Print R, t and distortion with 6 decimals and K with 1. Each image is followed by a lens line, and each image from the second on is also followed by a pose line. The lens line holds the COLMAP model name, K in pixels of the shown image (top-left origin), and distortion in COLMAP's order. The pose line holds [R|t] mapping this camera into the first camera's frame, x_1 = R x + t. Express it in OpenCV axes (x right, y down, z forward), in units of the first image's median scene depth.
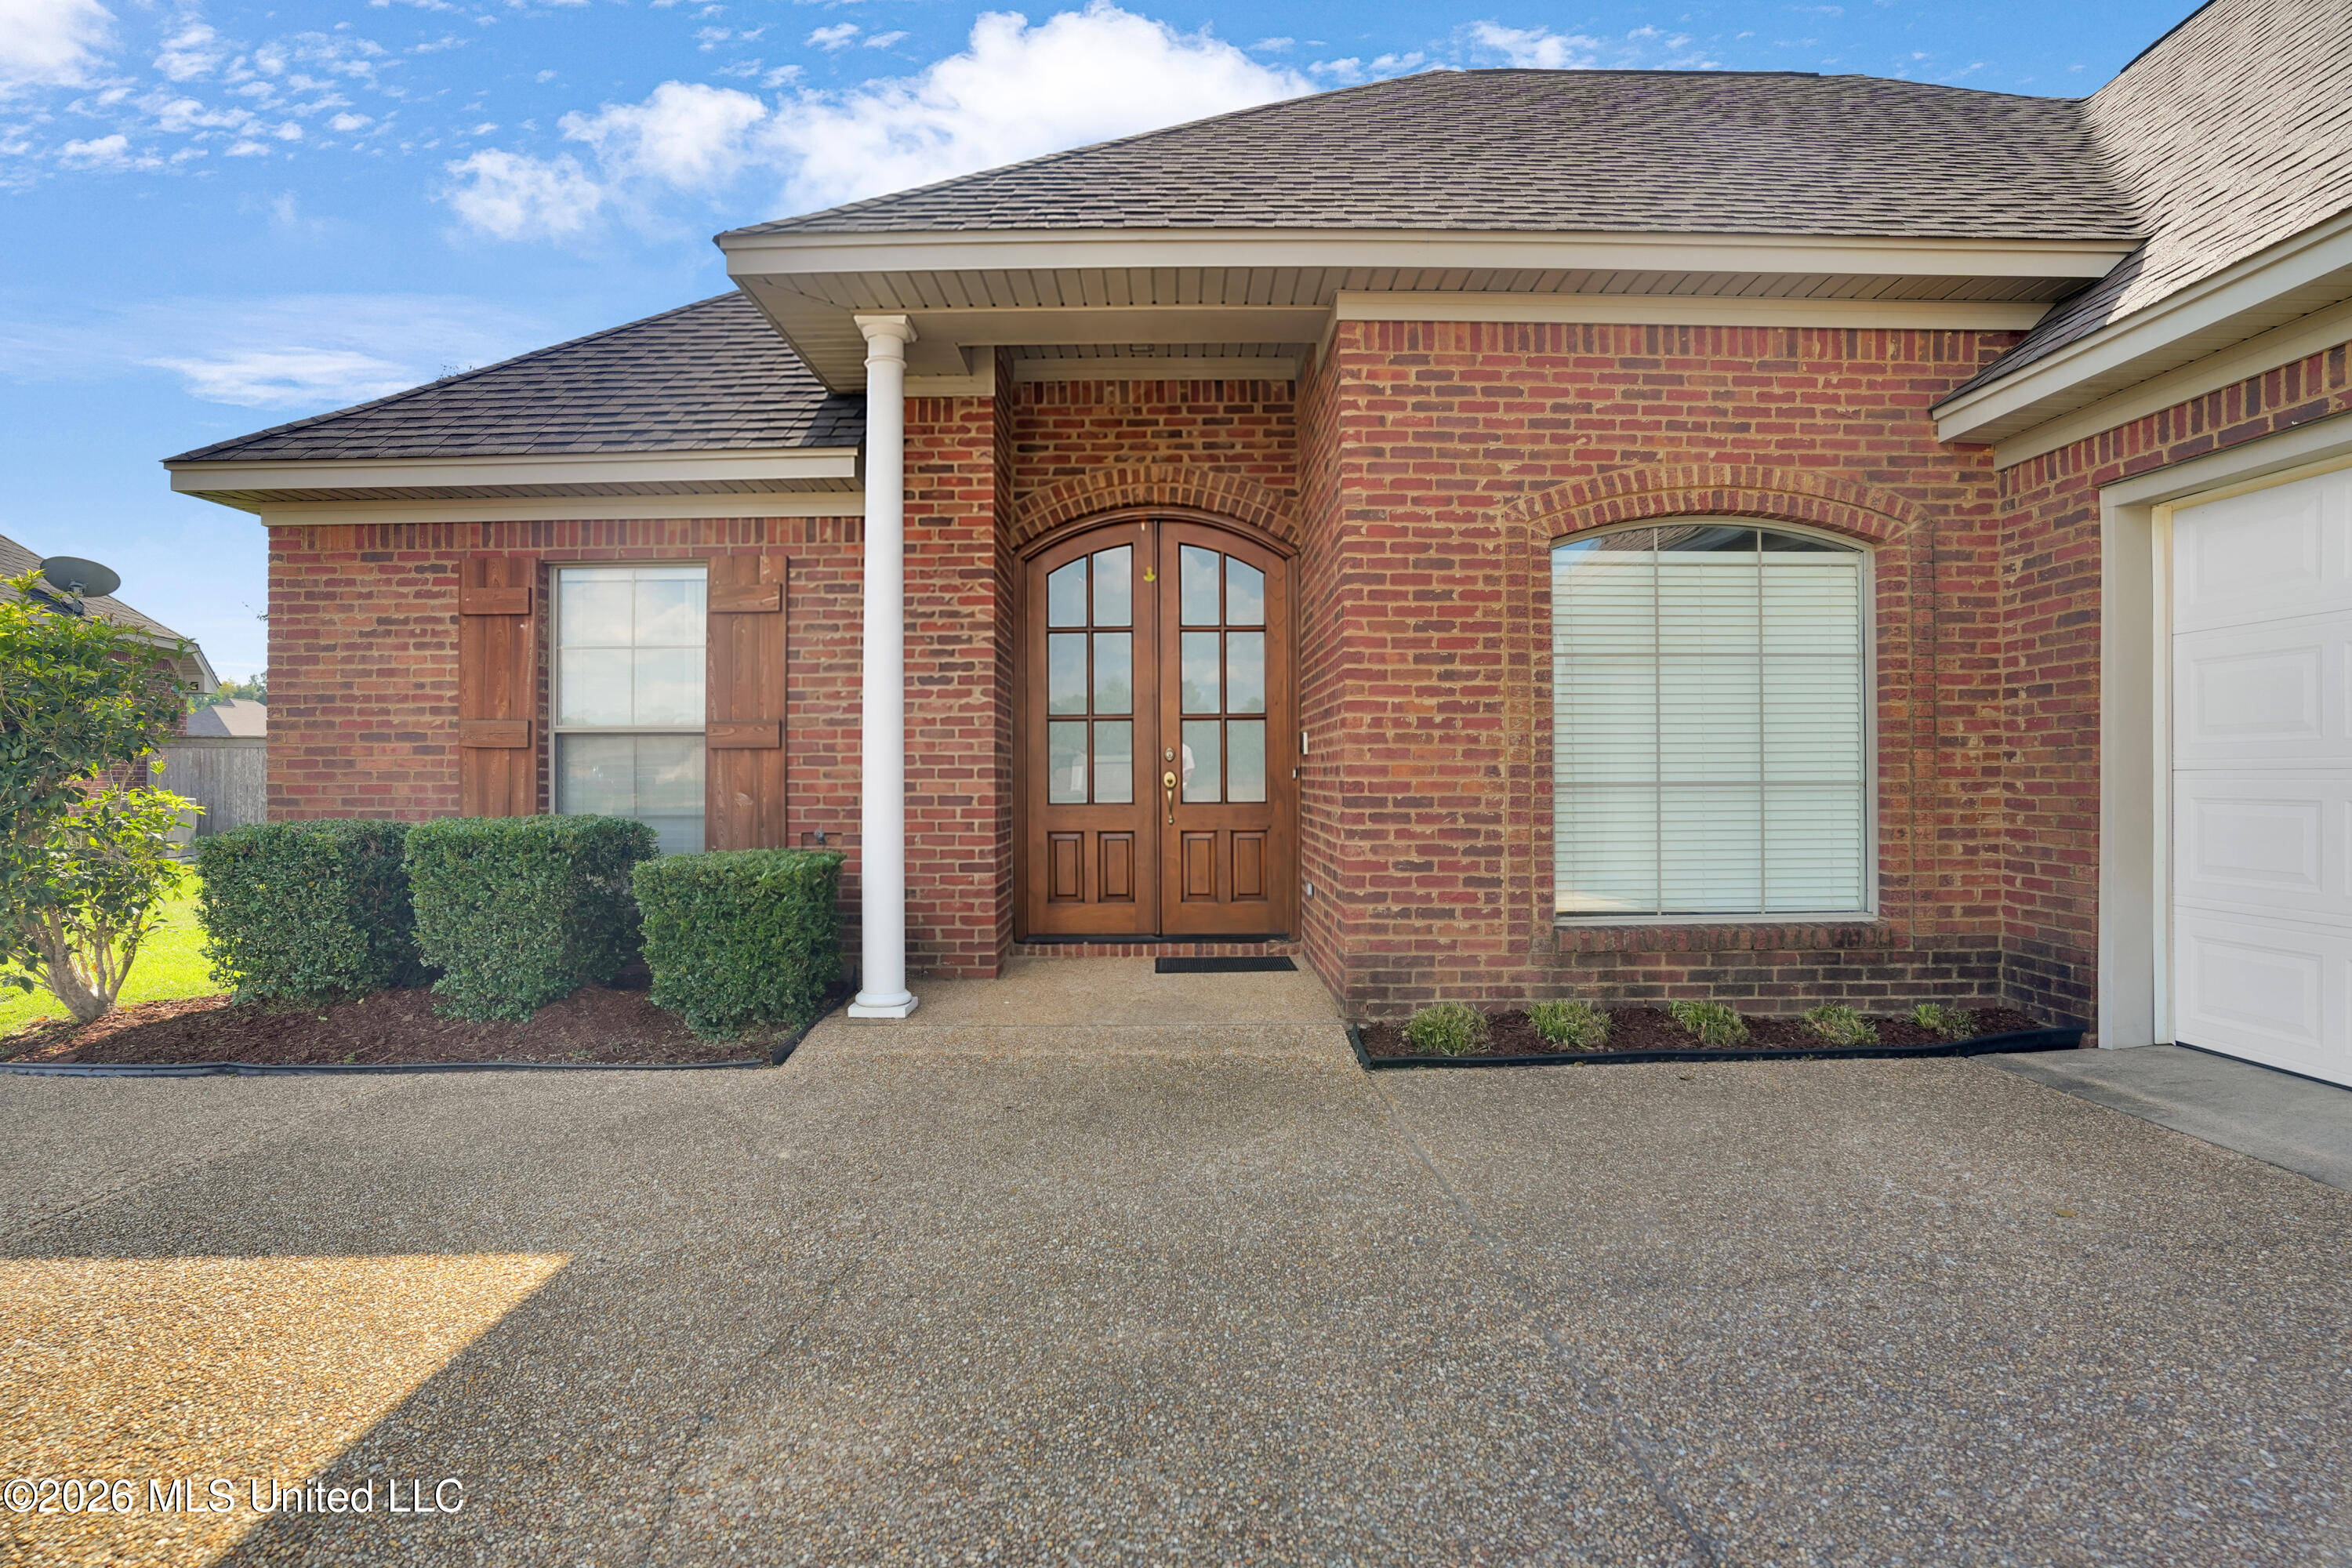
lens RADIAL K [[1190.6, 0, 1176.0], [0, 1190.6, 784.0], [0, 0, 1]] dist [-0.083743, 0.043874]
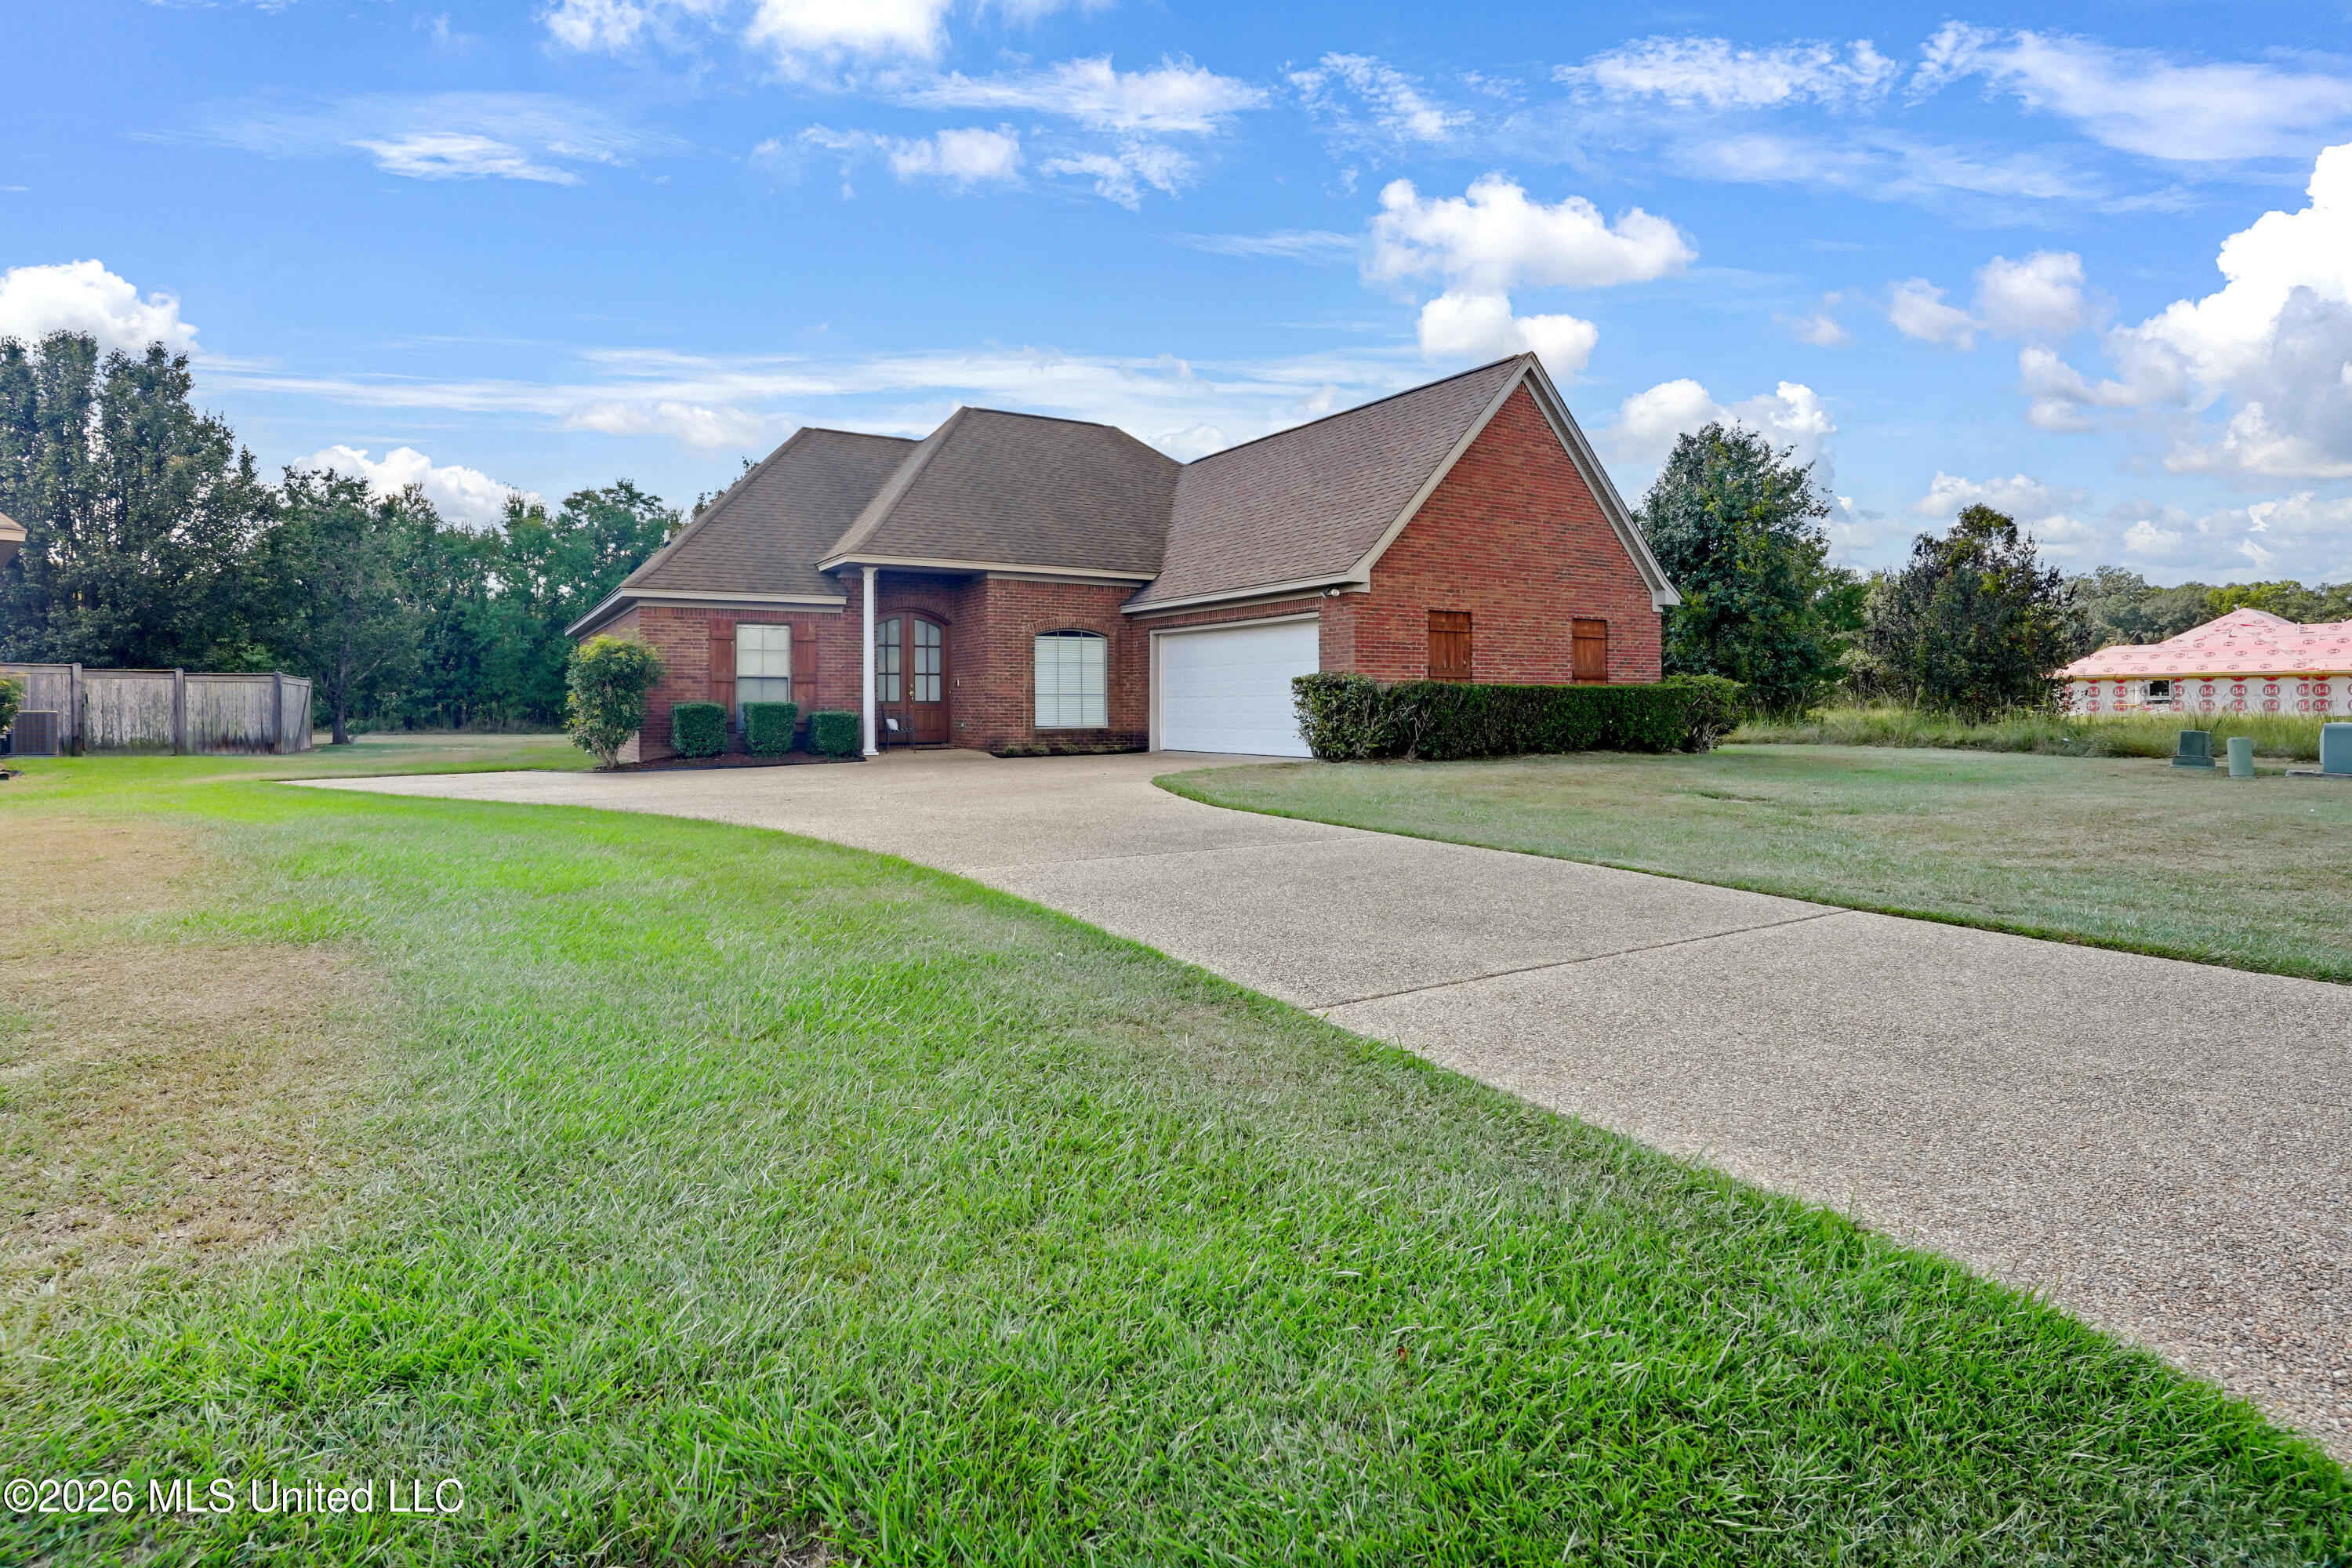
lens RADIAL K [[1190.6, 0, 1176.0], [0, 1190.6, 784.0], [0, 0, 1]] dist [-0.083743, 0.043874]
pose [[0.855435, -0.029344, 0.517079, -1.404780], [-0.000290, 0.998366, 0.057136, 0.075785], [-0.517911, -0.049026, 0.854029, -2.796595]]
